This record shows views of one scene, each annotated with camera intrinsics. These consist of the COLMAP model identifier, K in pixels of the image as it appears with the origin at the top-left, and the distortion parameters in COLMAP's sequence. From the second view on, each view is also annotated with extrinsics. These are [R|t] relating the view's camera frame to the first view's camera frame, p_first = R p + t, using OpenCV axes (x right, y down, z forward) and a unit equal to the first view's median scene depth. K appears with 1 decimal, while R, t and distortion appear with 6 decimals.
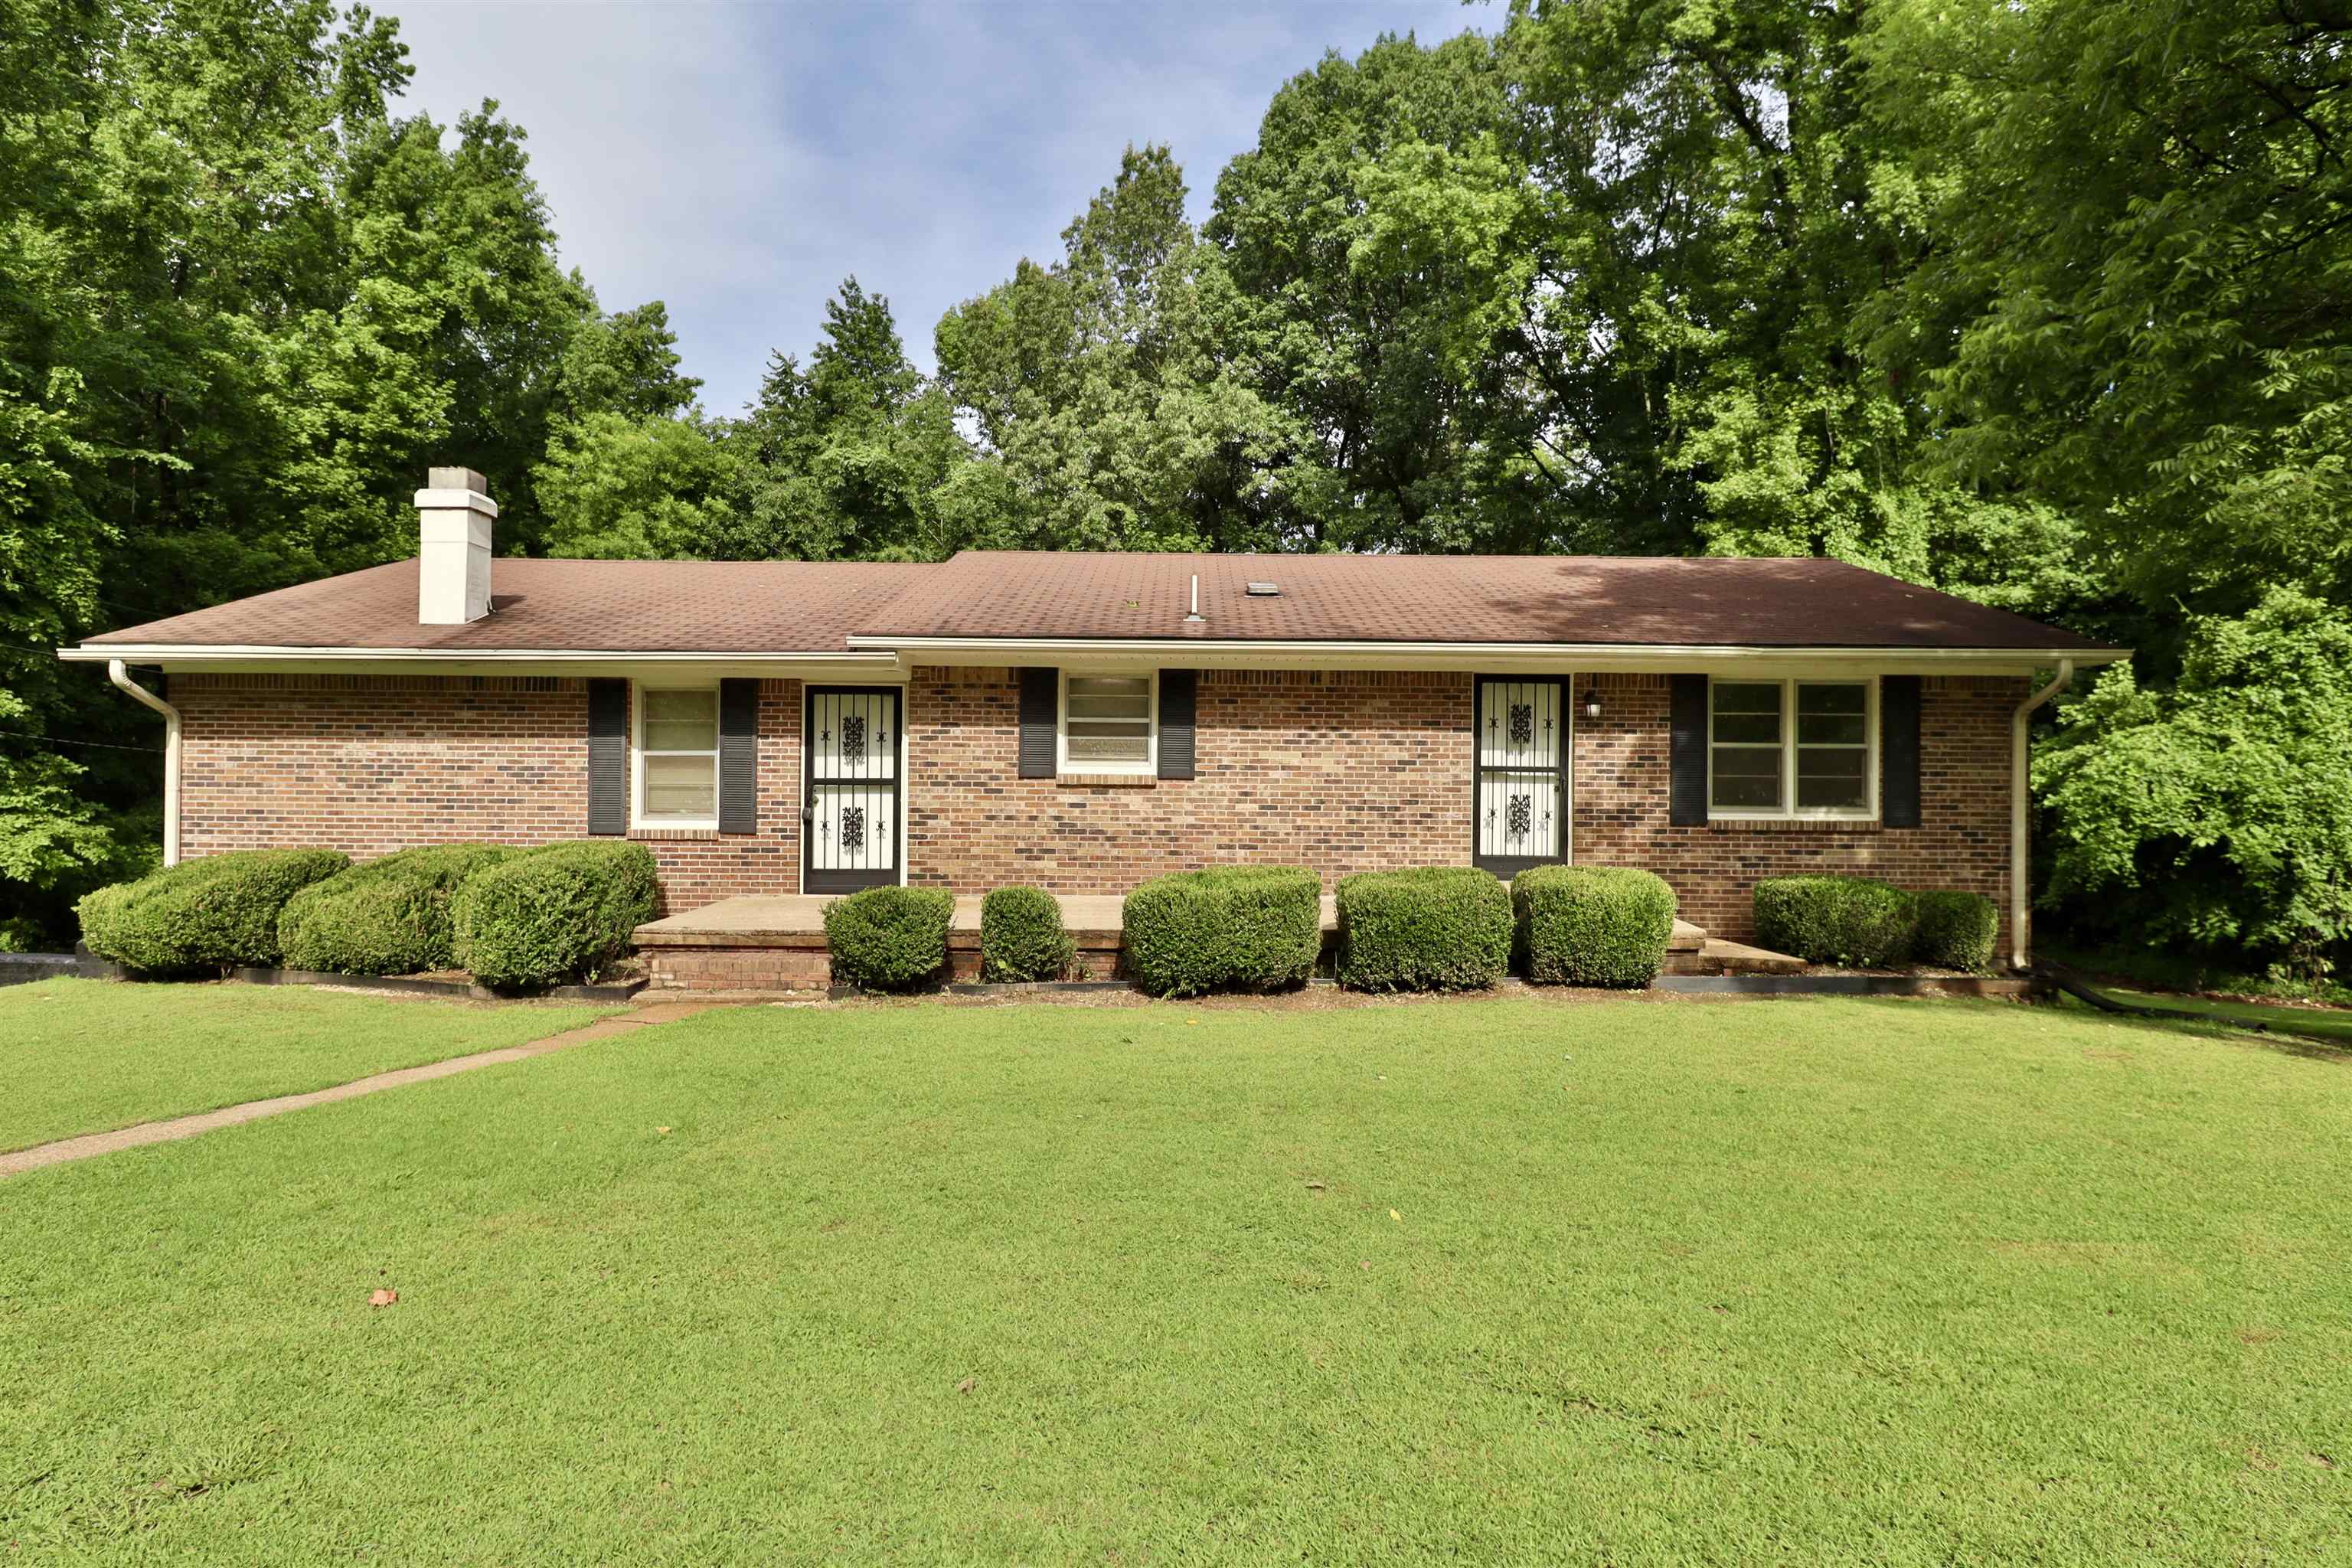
lens RADIAL K [[1222.2, 0, 1228.7], [0, 1222.2, 778.3], [0, 0, 1]] dist [0.001117, -0.014662]
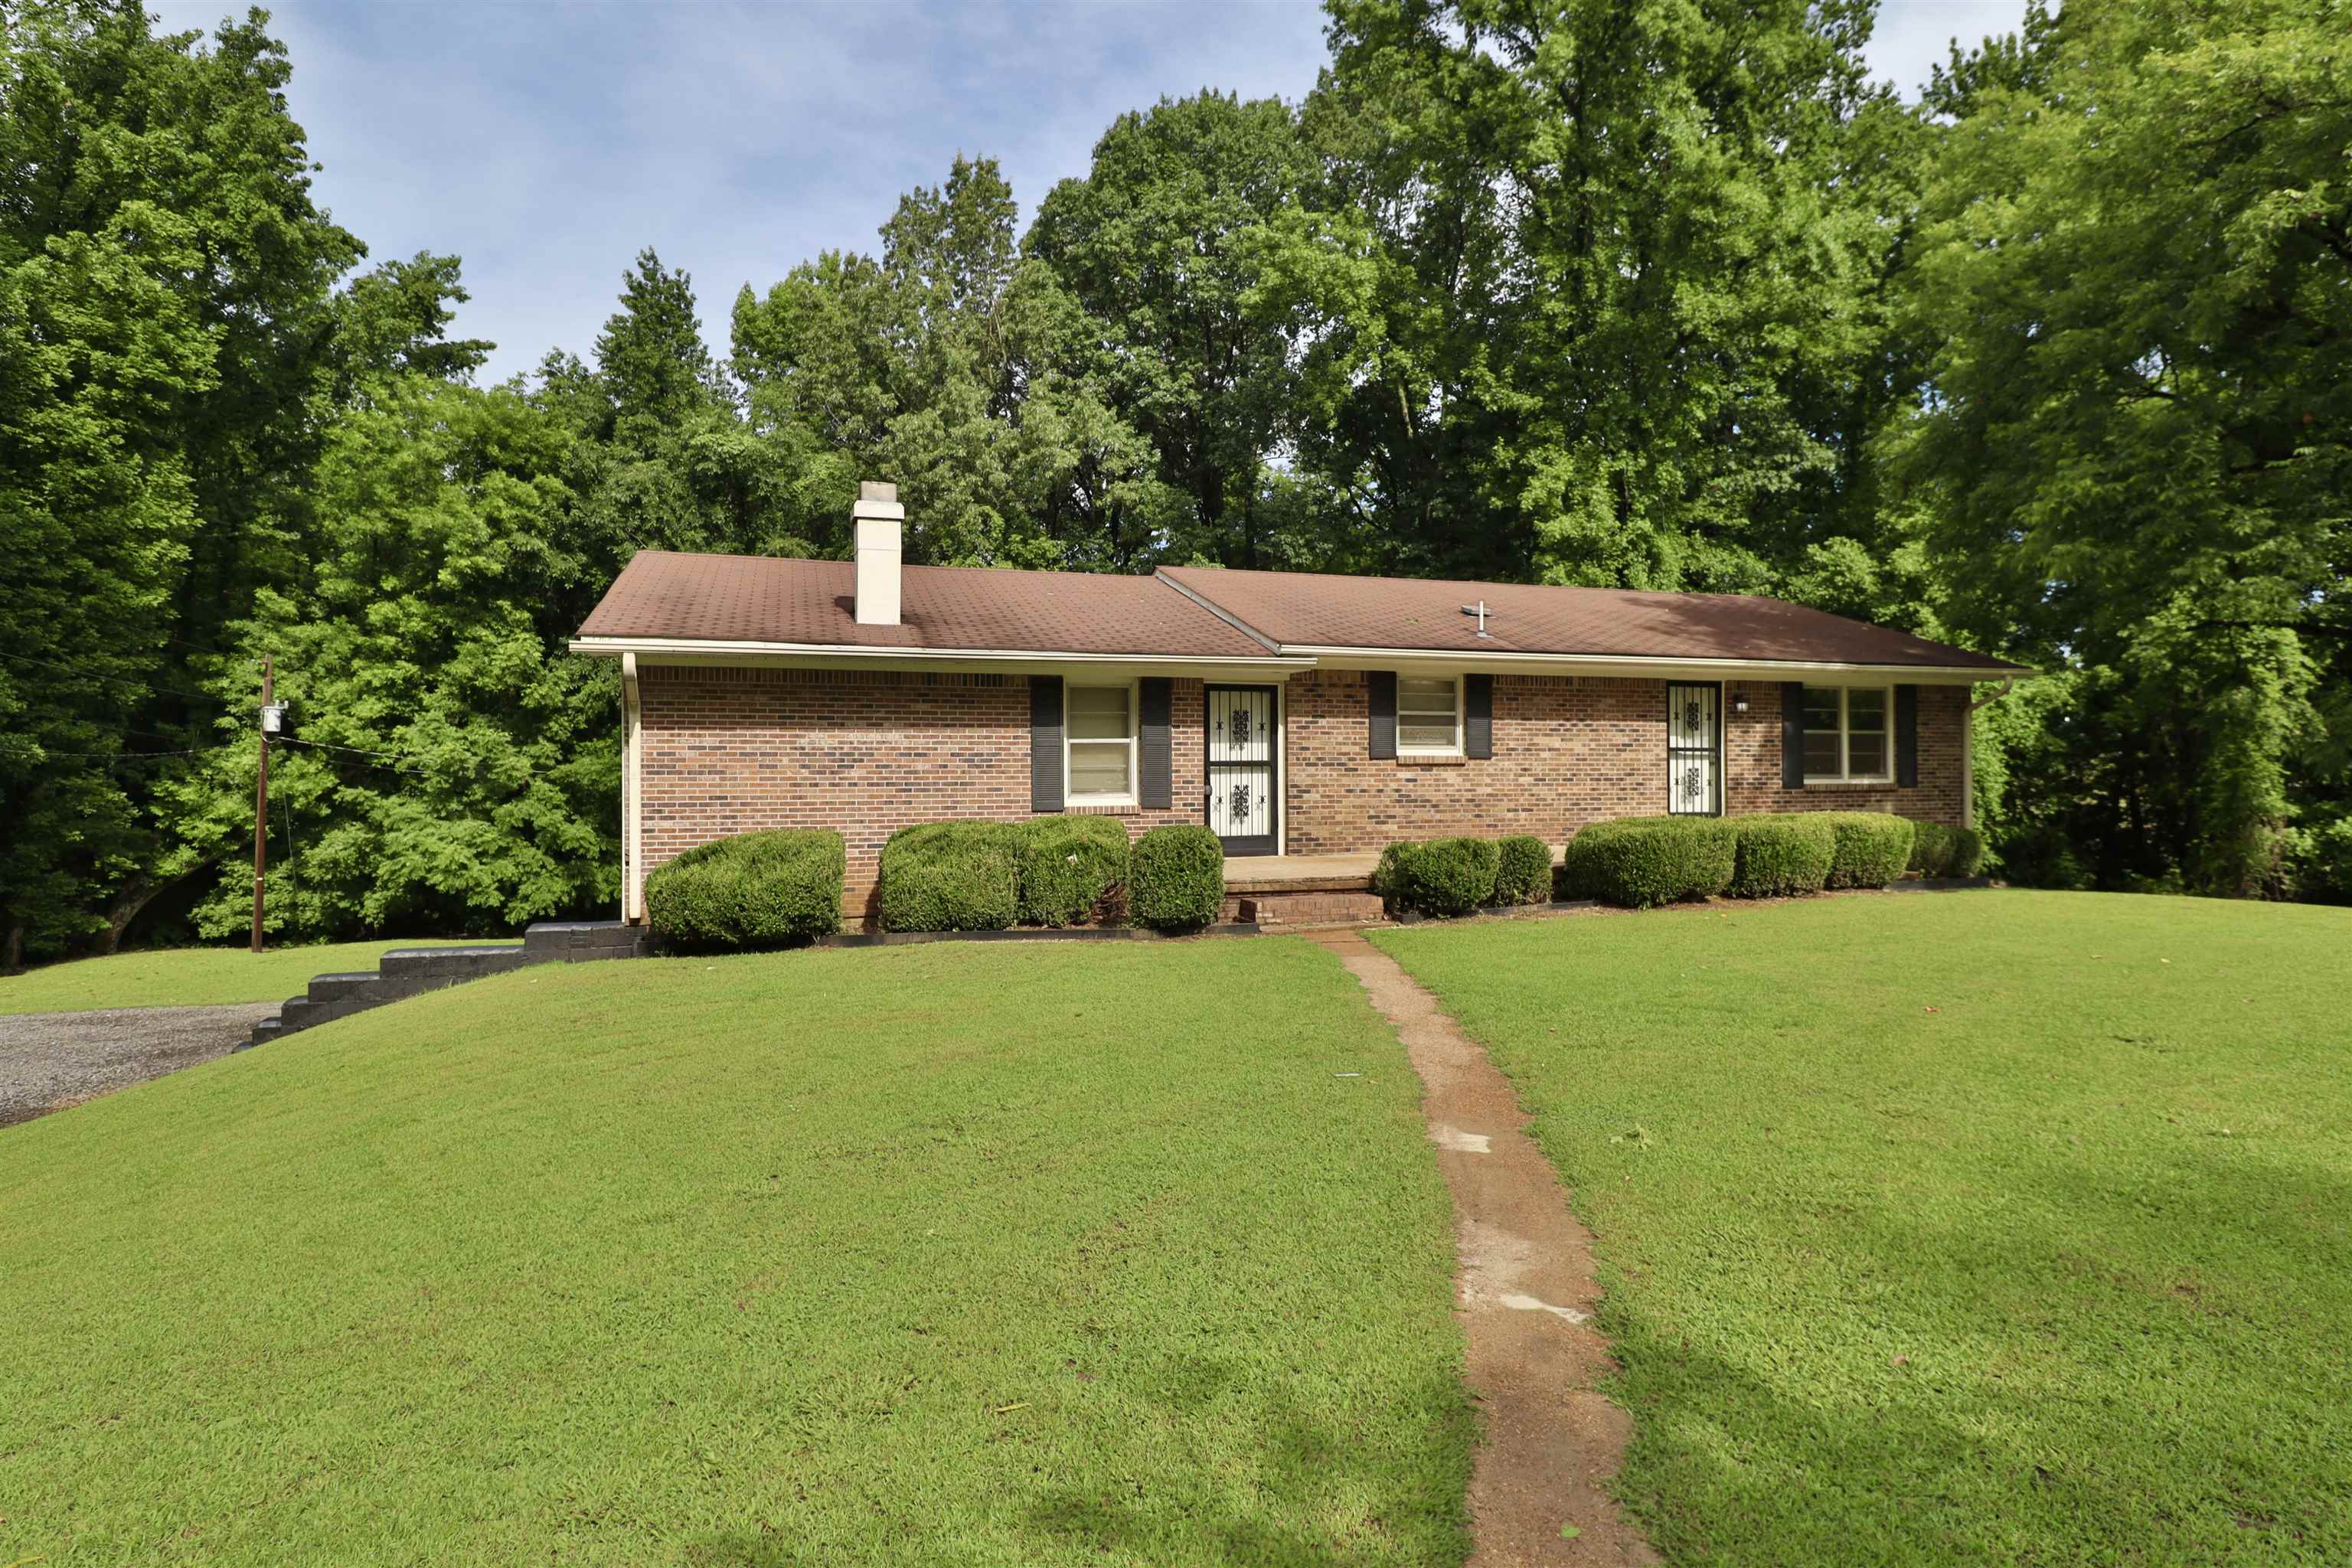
lens RADIAL K [[1211.0, 0, 1235.0], [0, 1211.0, 779.9], [0, 0, 1]] dist [0.003310, -0.015728]
pose [[0.949036, -0.014793, 0.314821, -0.330127], [0.013390, 0.999888, 0.006617, 0.005210], [-0.314884, -0.002065, 0.949128, -0.065814]]
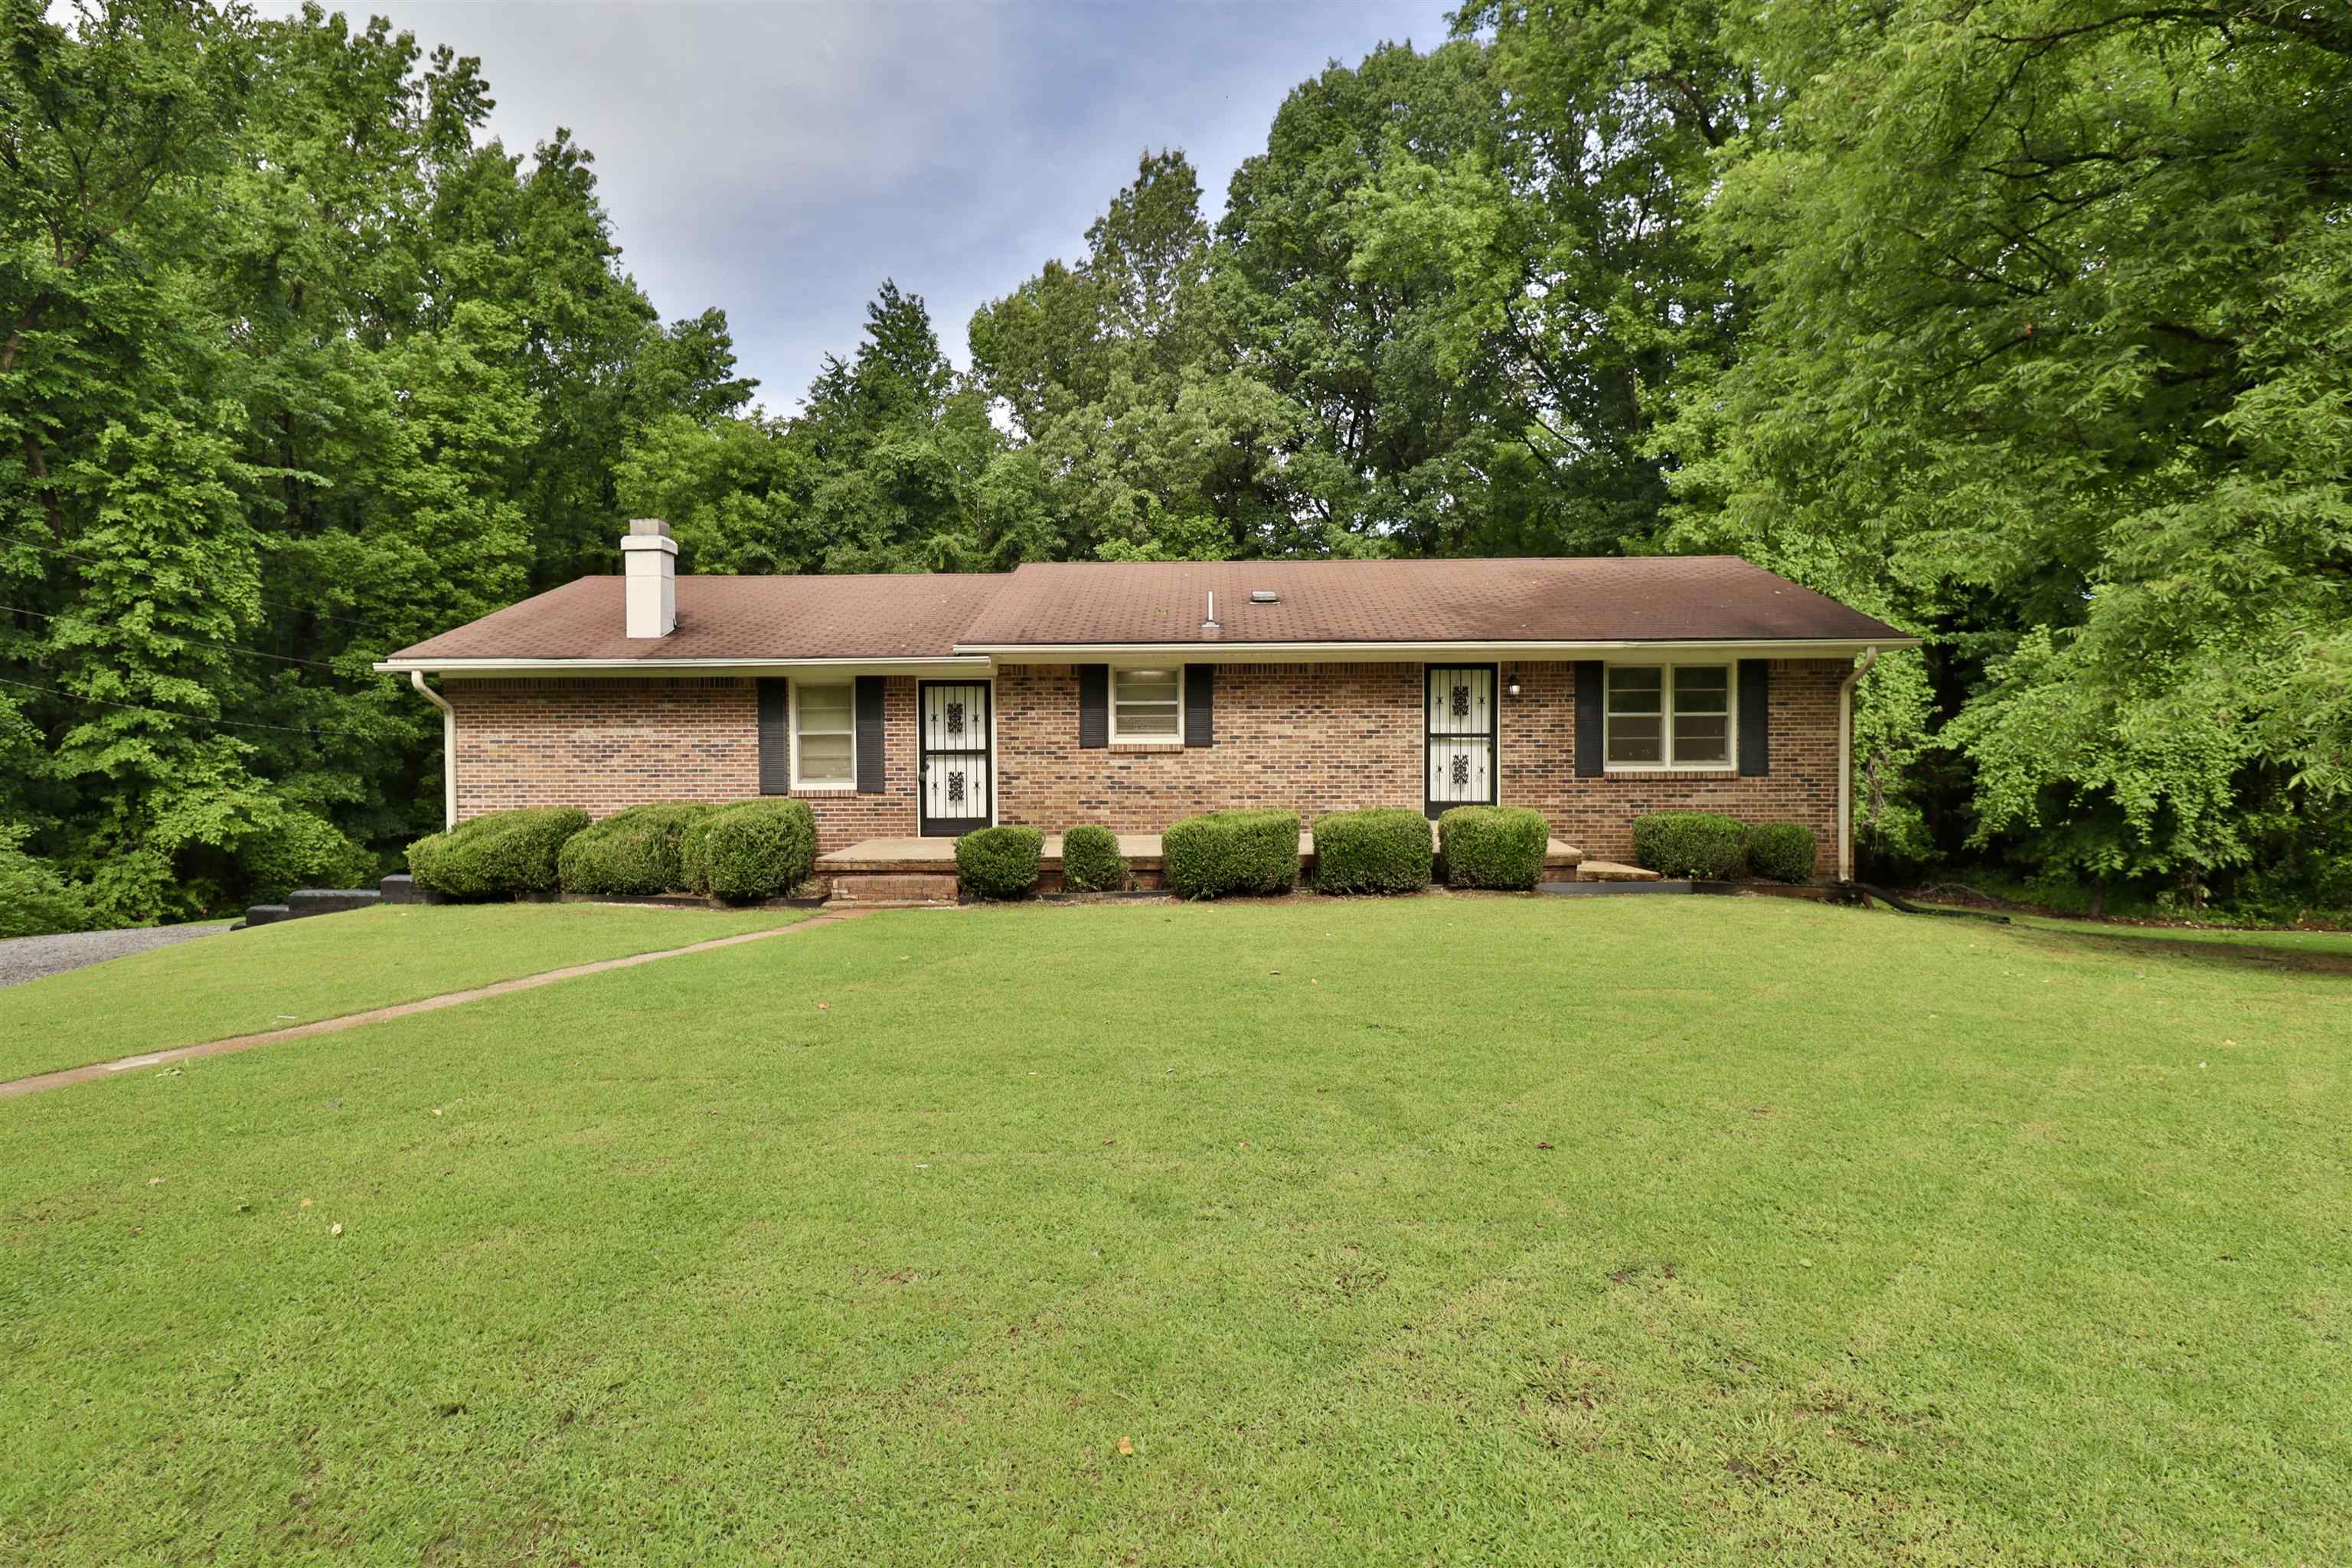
lens RADIAL K [[1222.2, 0, 1228.7], [0, 1222.2, 778.3], [0, 0, 1]] dist [0.001117, -0.014662]
pose [[0.999701, -0.013779, -0.020191, 0.007550], [0.014447, 0.999340, 0.033319, -0.004222], [0.019719, -0.033601, 0.999241, -0.153856]]
